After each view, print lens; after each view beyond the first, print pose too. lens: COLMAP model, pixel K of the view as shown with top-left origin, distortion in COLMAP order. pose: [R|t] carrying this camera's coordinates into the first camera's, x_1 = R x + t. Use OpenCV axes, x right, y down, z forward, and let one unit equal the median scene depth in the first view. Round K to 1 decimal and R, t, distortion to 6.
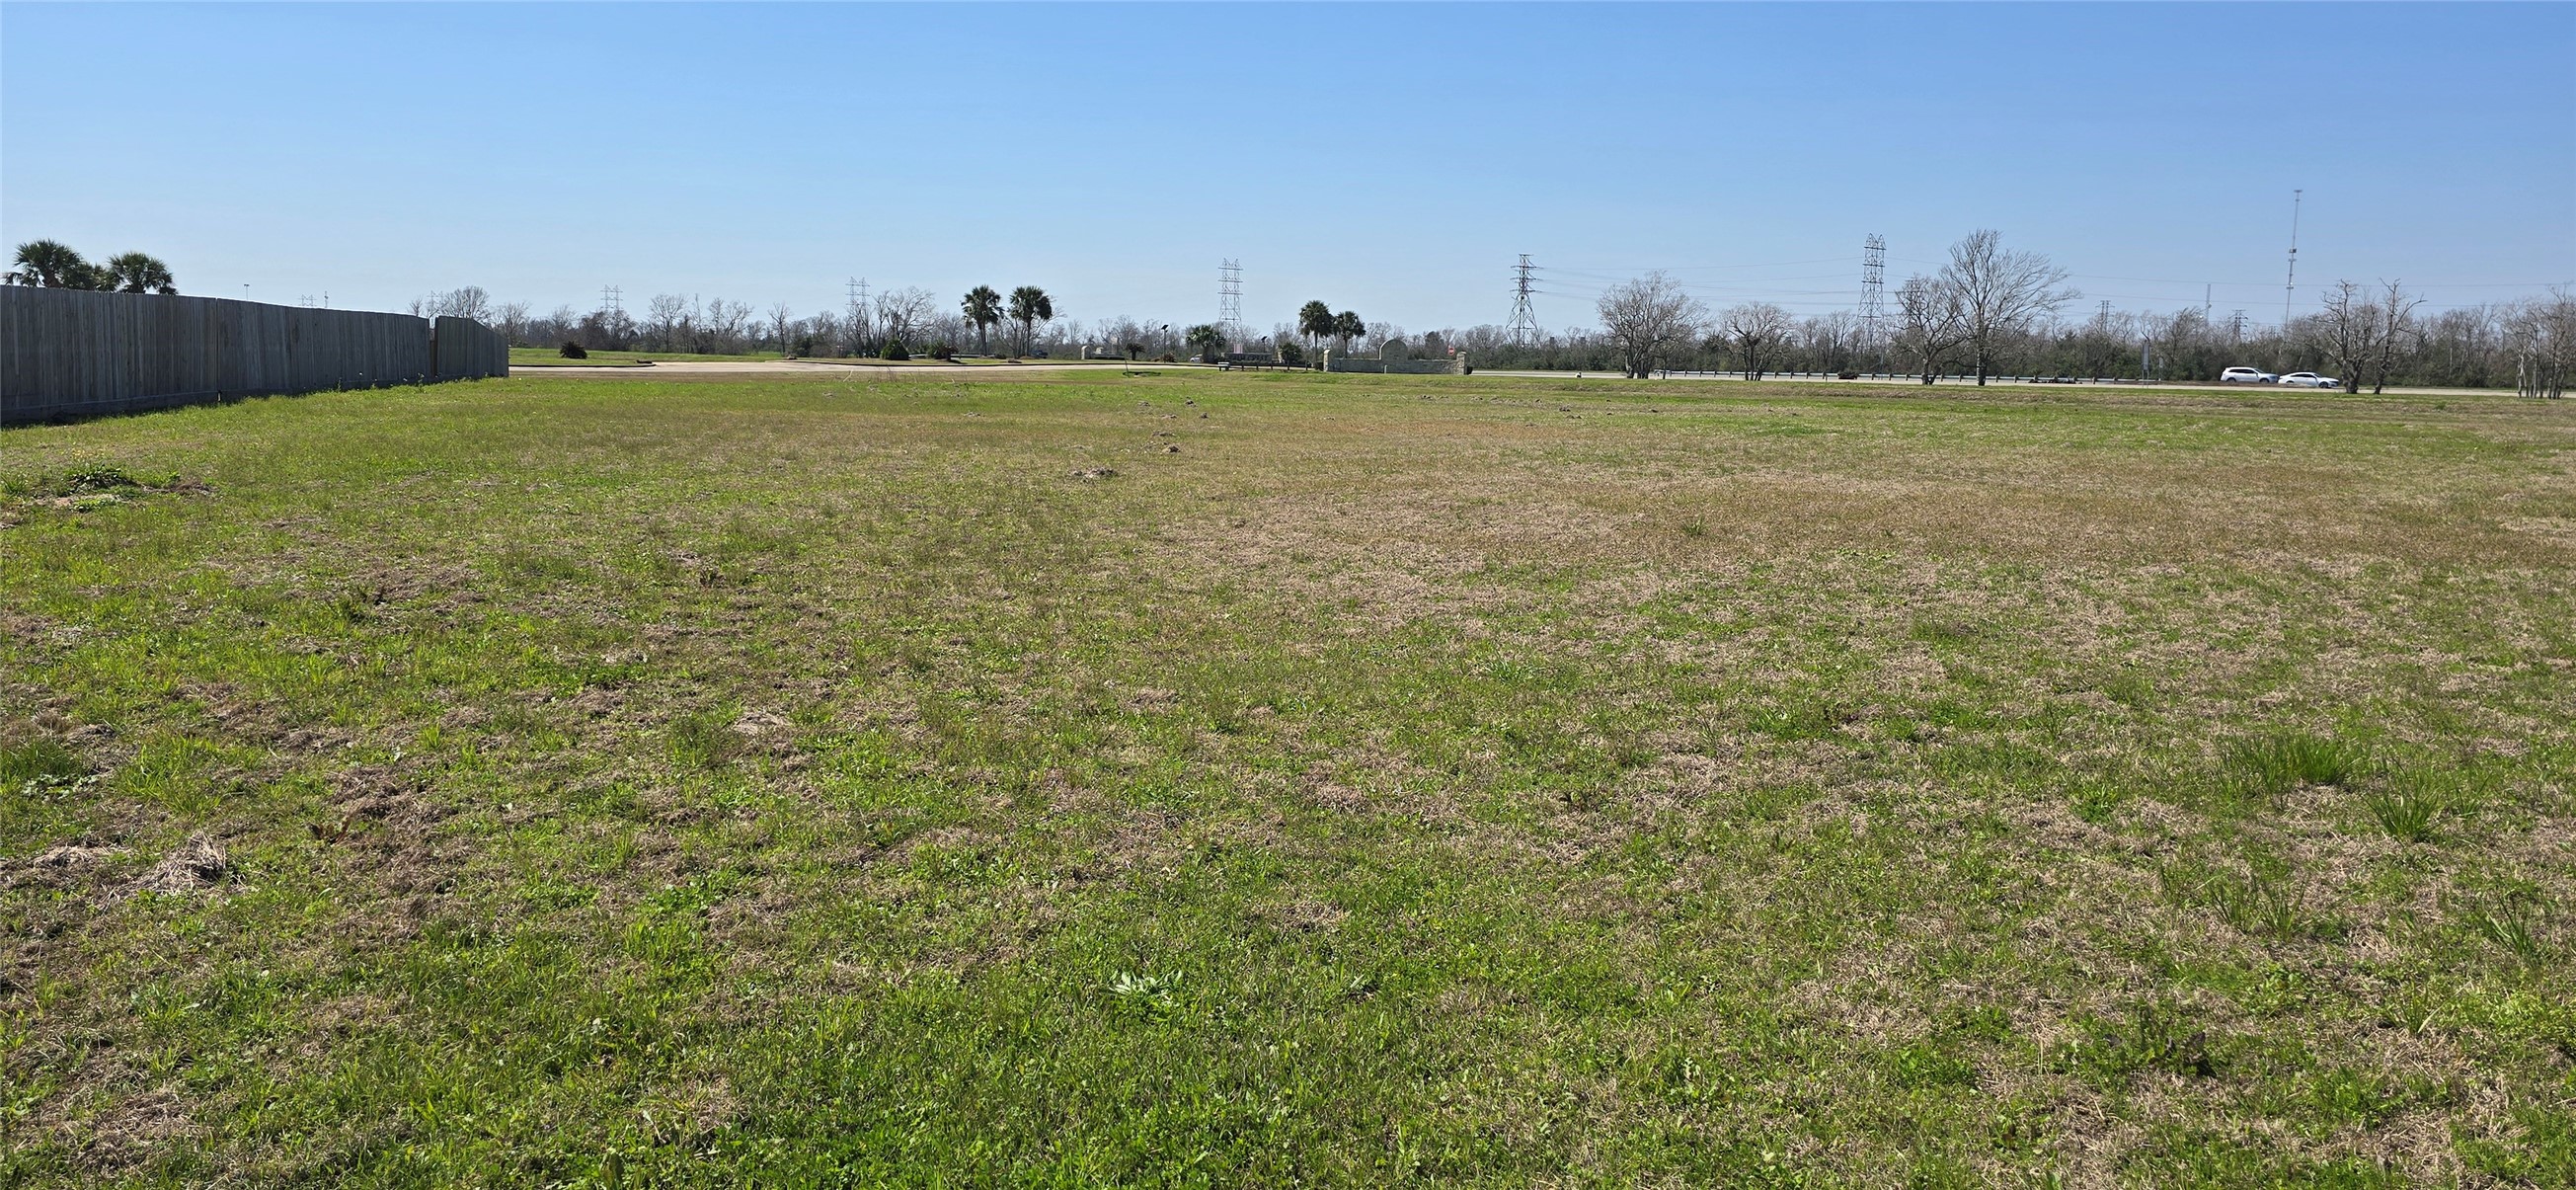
lens RADIAL K [[1757.0, 0, 1288.0], [0, 1757.0, 595.0], [0, 0, 1]] dist [0.098180, -0.109826]
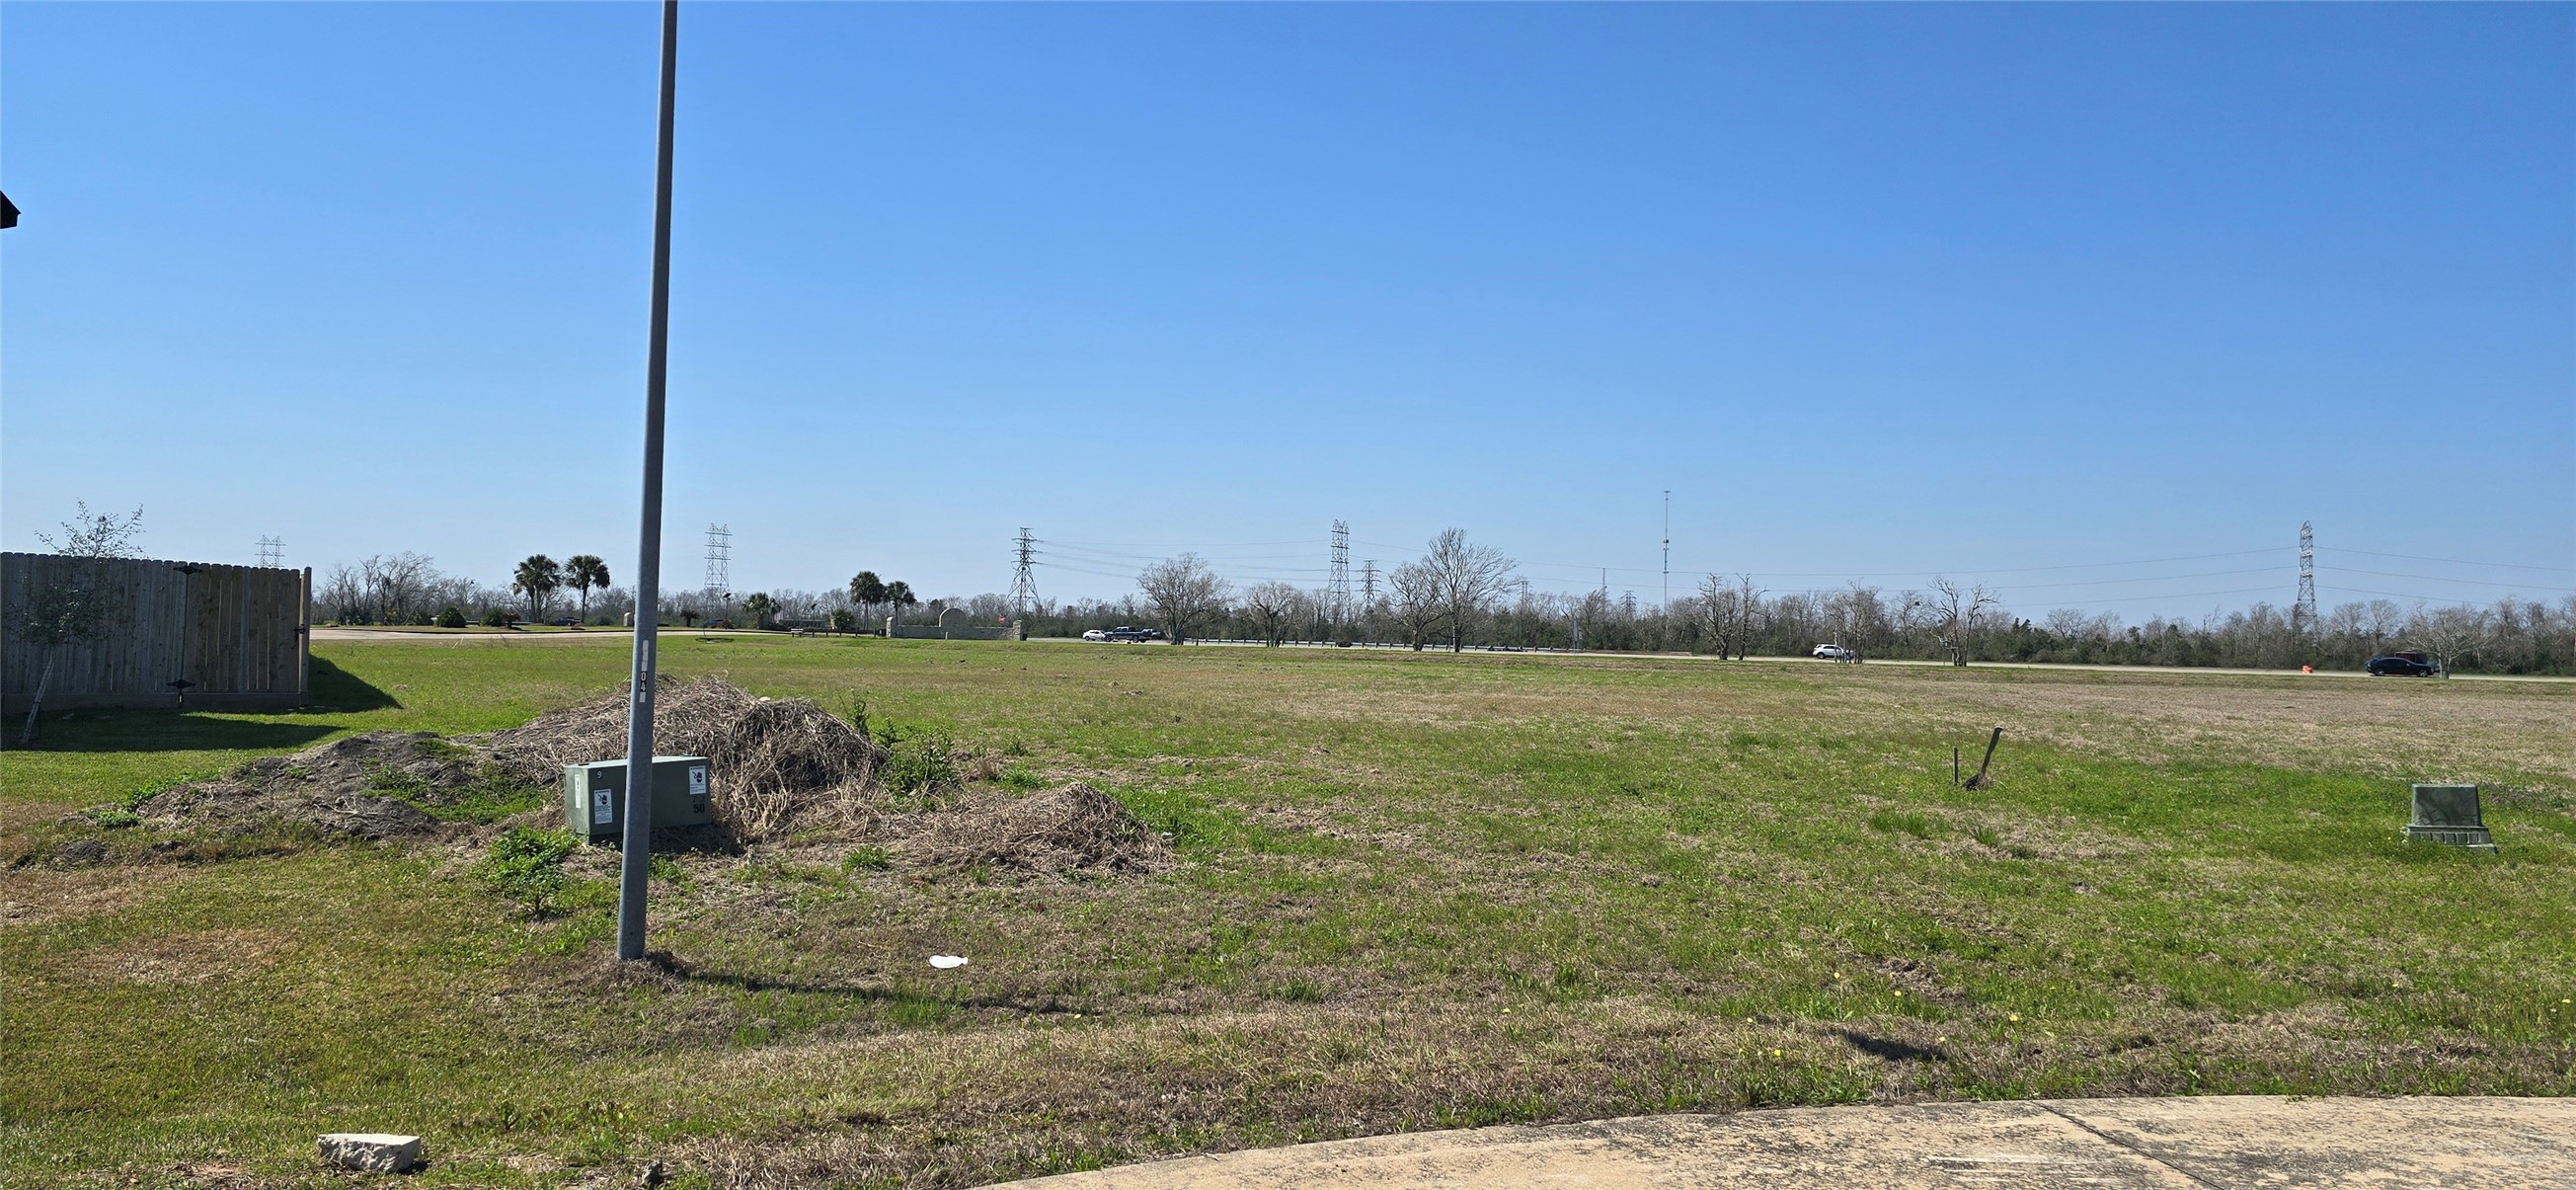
lens RADIAL K [[1775.2, 0, 1288.0], [0, 1775.2, 595.0], [0, 0, 1]] dist [0.093933, -0.105377]
pose [[0.956389, 0.009755, 0.291932, -0.070835], [0.034146, 0.988855, -0.144911, 0.014474], [-0.290092, 0.148559, 0.945398, -0.112517]]
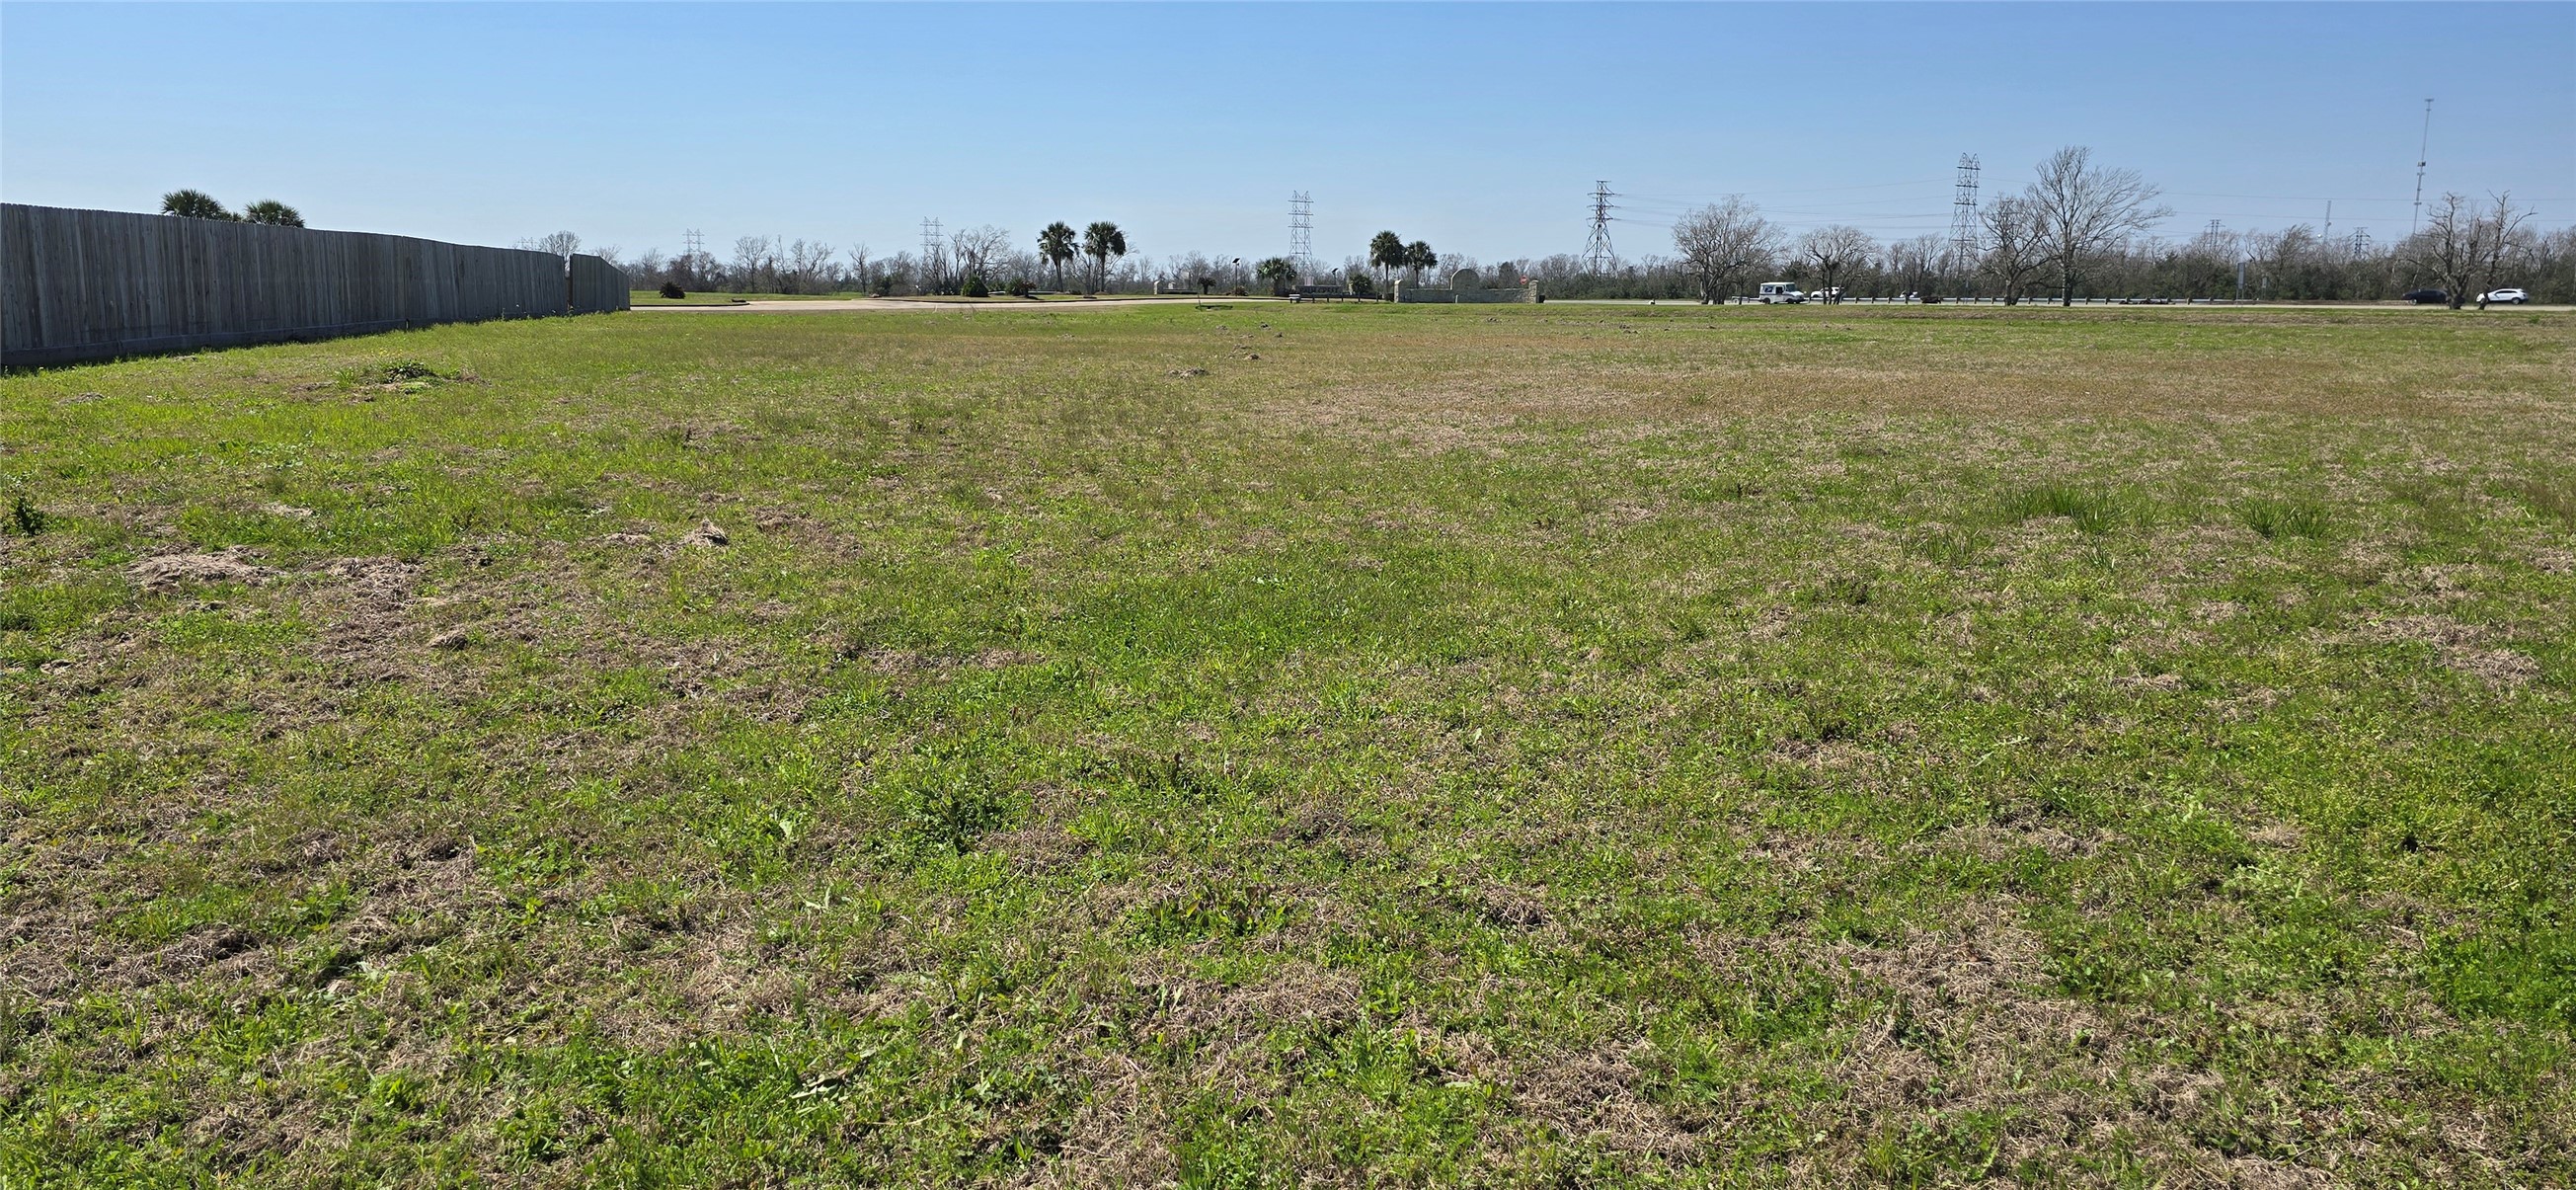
lens RADIAL K [[1765.2, 0, 1238.6], [0, 1765.2, 613.5], [0, 0, 1]] dist [0.091232, -0.100779]
pose [[0.997689, -0.000105, -0.067940, 0.000198], [0.003140, 0.999002, 0.044561, 0.005469], [0.067868, -0.044672, 0.996694, -0.023523]]
